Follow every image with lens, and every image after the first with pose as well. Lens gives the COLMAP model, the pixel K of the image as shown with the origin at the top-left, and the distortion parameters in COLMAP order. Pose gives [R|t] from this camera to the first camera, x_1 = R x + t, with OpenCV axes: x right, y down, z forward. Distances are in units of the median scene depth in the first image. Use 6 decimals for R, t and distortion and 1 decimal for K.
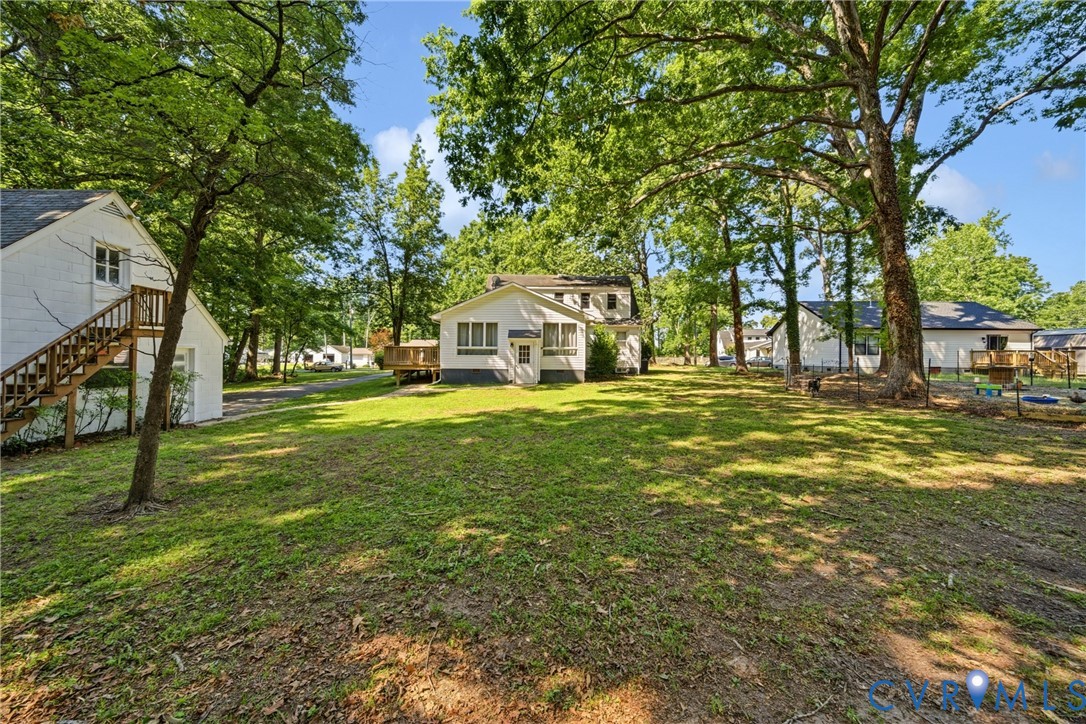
lens RADIAL K [[426.2, 0, 542.1], [0, 426.2, 357.3], [0, 0, 1]] dist [-0.001428, -0.000100]
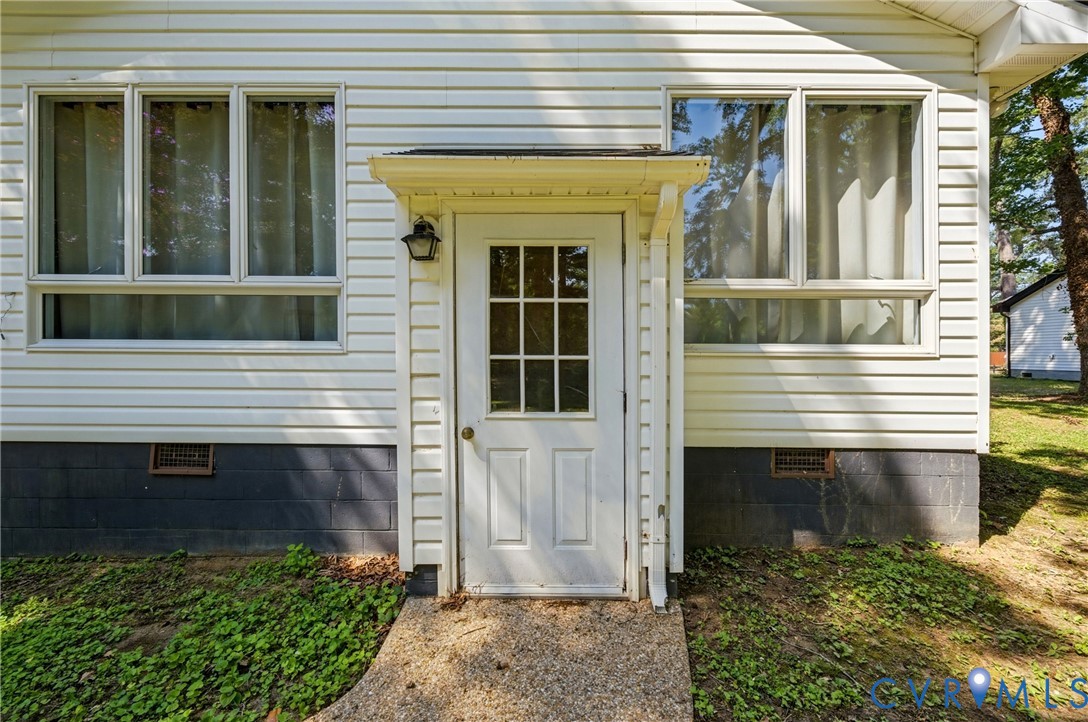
lens RADIAL K [[427.0, 0, 544.9], [0, 427.0, 362.0], [0, 0, 1]] dist [-0.001428, -0.000100]
pose [[0.999997, 0.000579, -0.002221, -0.039042], [-0.000560, 0.999961, 0.008838, 0.001042], [0.002226, -0.008837, 0.999958, 0.866439]]
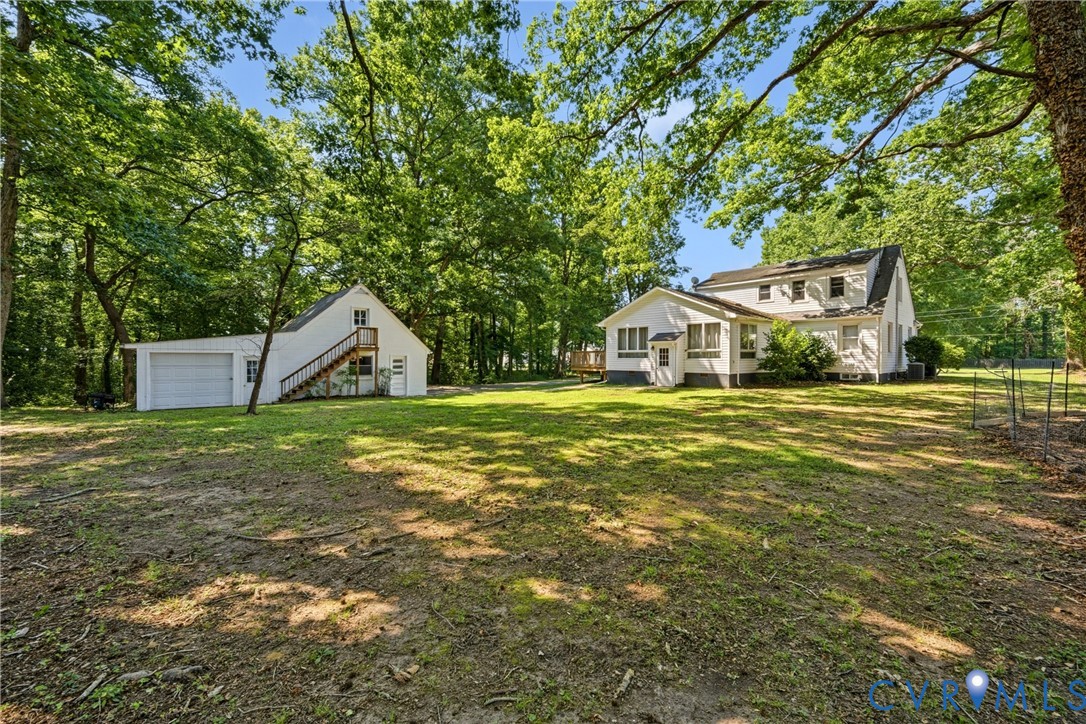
lens RADIAL K [[426.2, 0, 545.8], [0, 426.2, 364.9], [0, 0, 1]] dist [-0.001428, -0.000100]
pose [[0.651914, 0.009096, -0.758238, 0.524124], [0.001257, 0.999914, 0.013076, -0.002247], [0.758291, -0.009478, 0.651847, 0.129954]]
